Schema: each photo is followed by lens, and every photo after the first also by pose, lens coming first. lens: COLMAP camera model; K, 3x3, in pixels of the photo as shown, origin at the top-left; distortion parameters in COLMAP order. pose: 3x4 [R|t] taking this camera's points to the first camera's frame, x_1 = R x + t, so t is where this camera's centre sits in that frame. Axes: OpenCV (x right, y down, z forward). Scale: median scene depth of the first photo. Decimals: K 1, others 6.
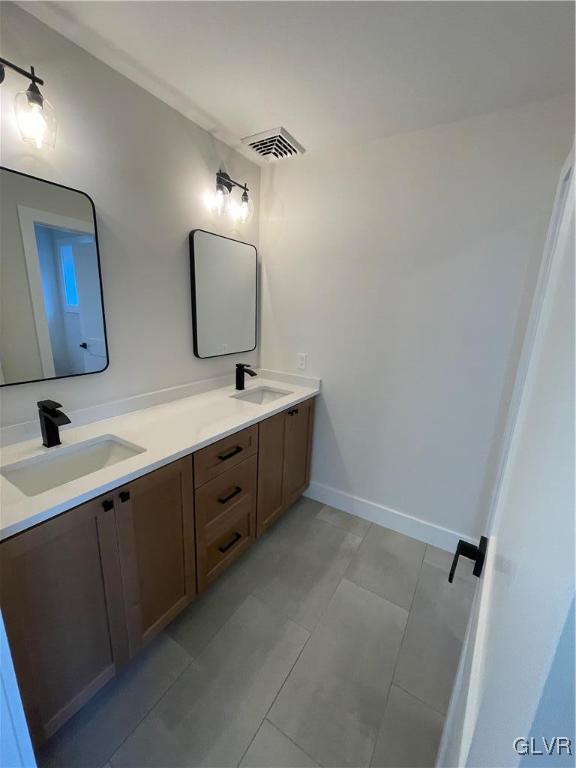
lens RADIAL K [[310.7, 0, 288.0], [0, 310.7, 384.0], [0, 0, 1]] dist [0.001203, -0.000255]
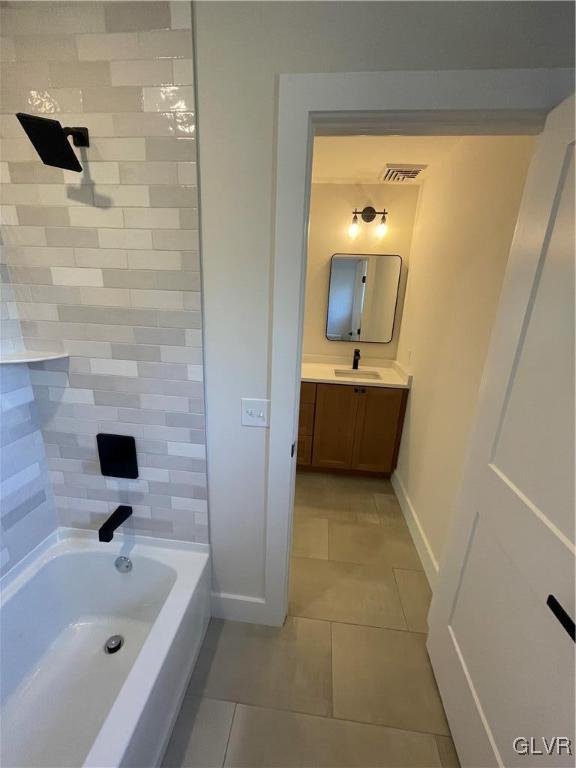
lens RADIAL K [[310.7, 0, 288.0], [0, 310.7, 384.0], [0, 0, 1]] dist [0.001203, -0.000255]
pose [[0.435382, 0.224488, -0.871807, 0.958663], [-0.235660, 0.963061, 0.130296, -0.029229], [0.868854, 0.148721, 0.472202, 0.162067]]
